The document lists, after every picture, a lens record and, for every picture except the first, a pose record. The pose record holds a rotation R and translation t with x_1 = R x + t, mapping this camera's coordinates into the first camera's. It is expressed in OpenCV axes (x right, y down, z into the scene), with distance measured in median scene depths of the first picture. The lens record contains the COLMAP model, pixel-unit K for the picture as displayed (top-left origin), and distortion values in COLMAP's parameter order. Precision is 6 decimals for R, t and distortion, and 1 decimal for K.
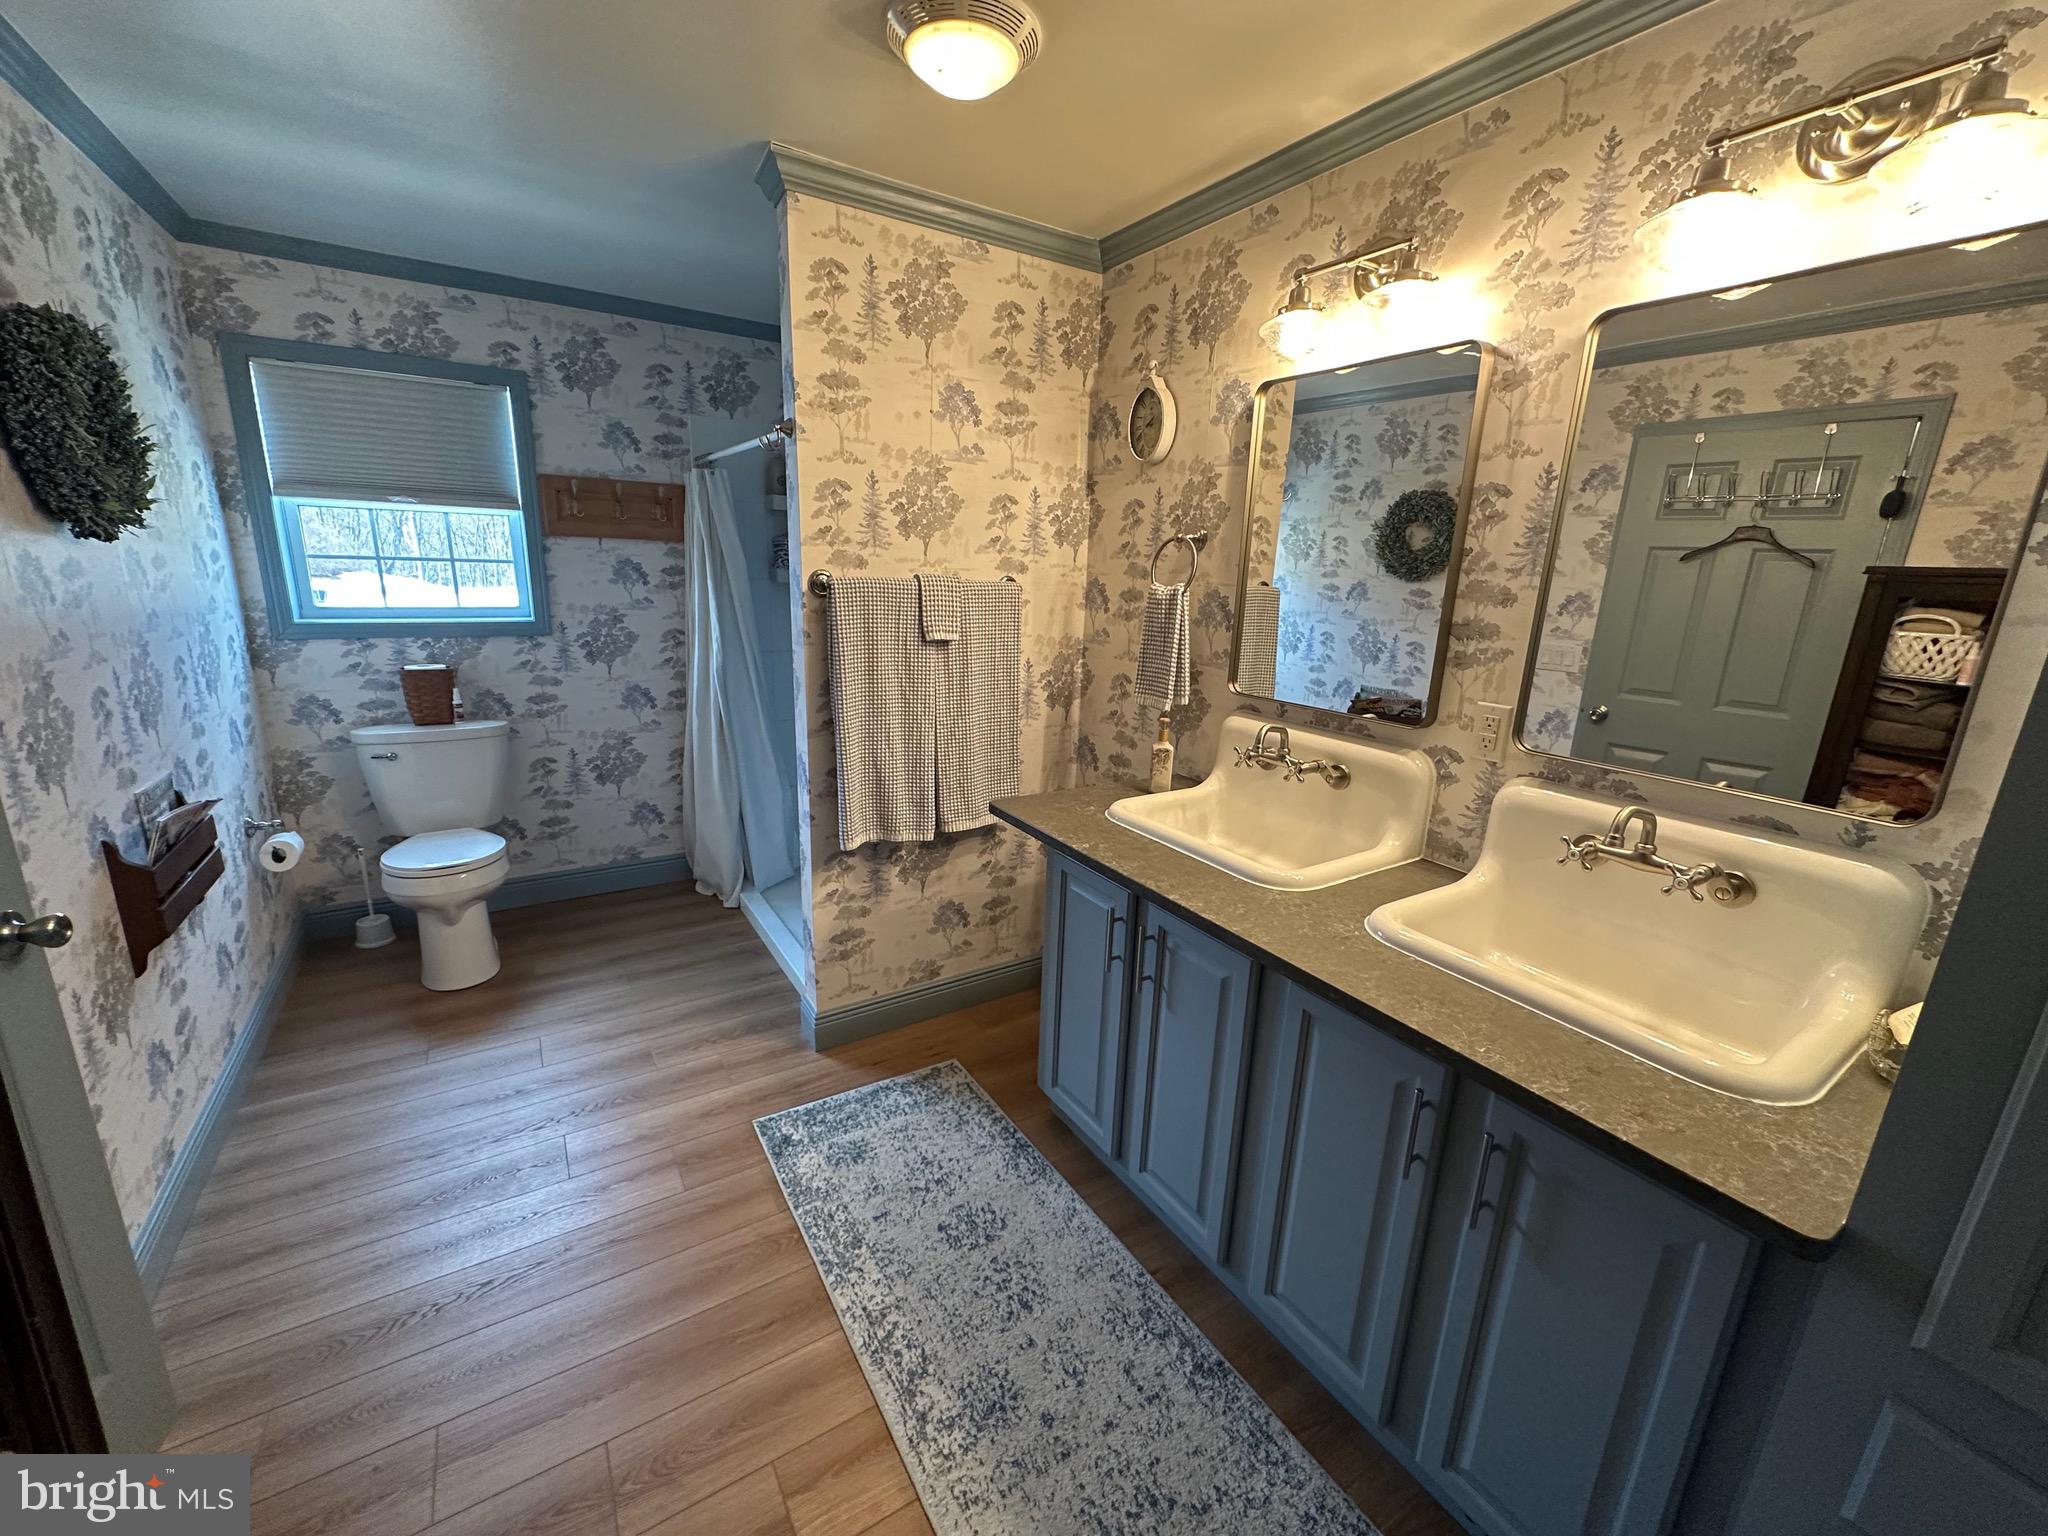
lens RADIAL K [[818.4, 0, 1025.2], [0, 818.4, 767.0], [0, 0, 1]] dist [-0.001917, 0.000336]
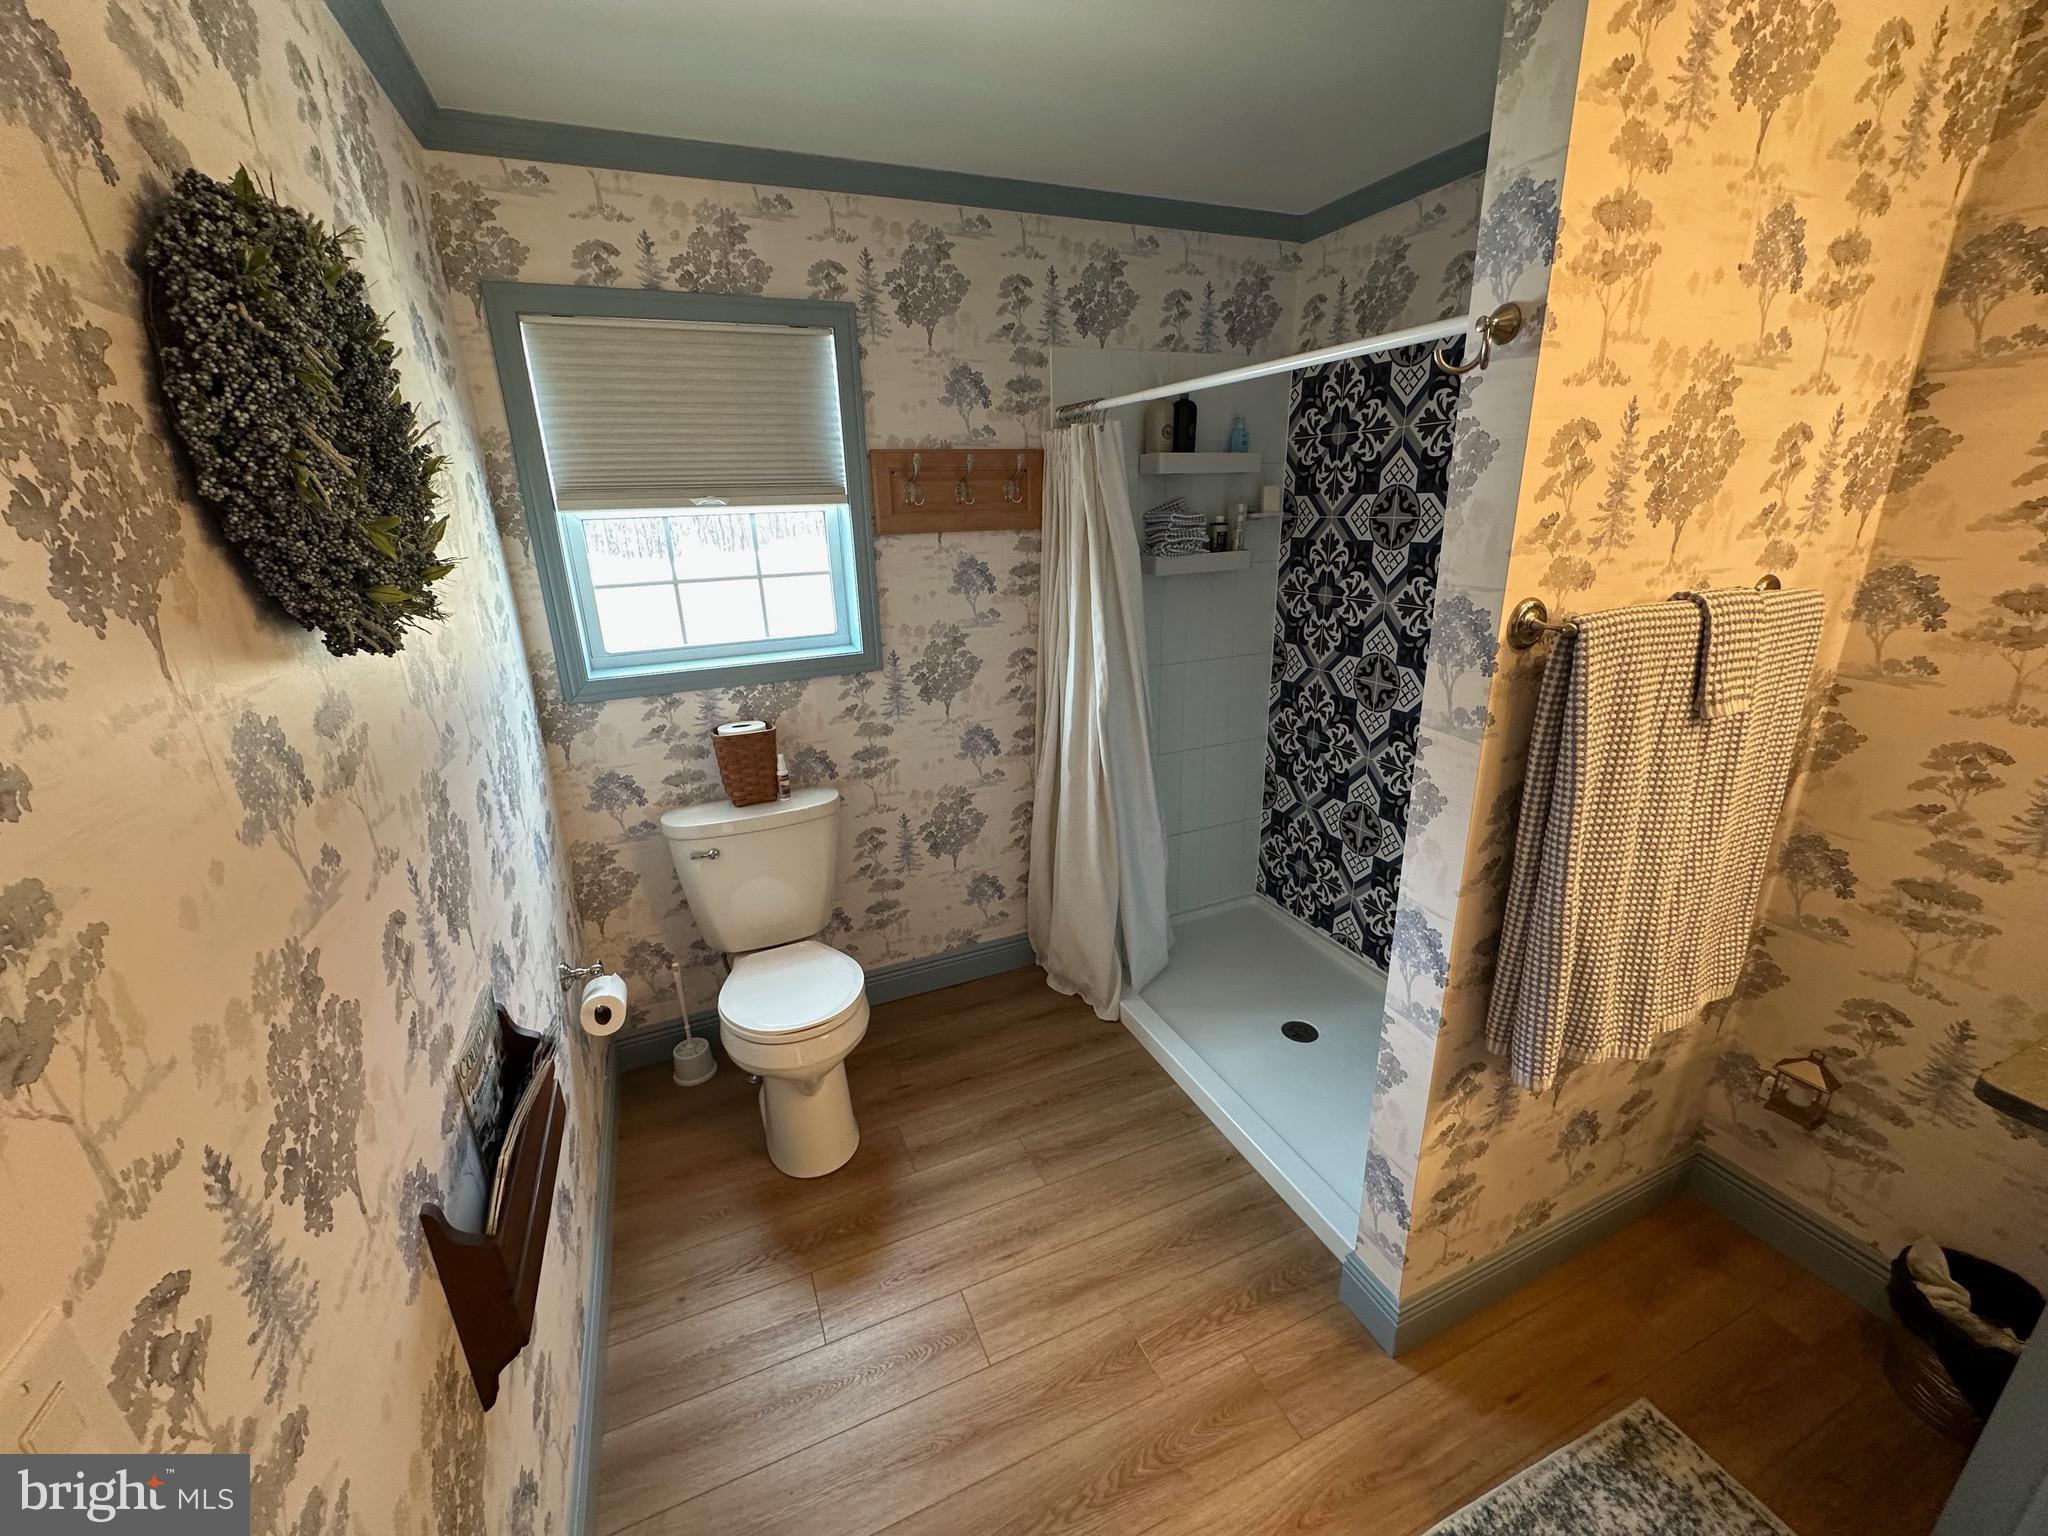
lens RADIAL K [[818.4, 0, 1022.3], [0, 818.4, 765.0], [0, 0, 1]] dist [-0.001917, 0.000336]
pose [[0.985121, -0.013983, -0.171290, -0.368965], [0.025340, 0.997609, 0.064297, -0.134451], [0.169981, -0.067681, 0.983120, 0.320070]]
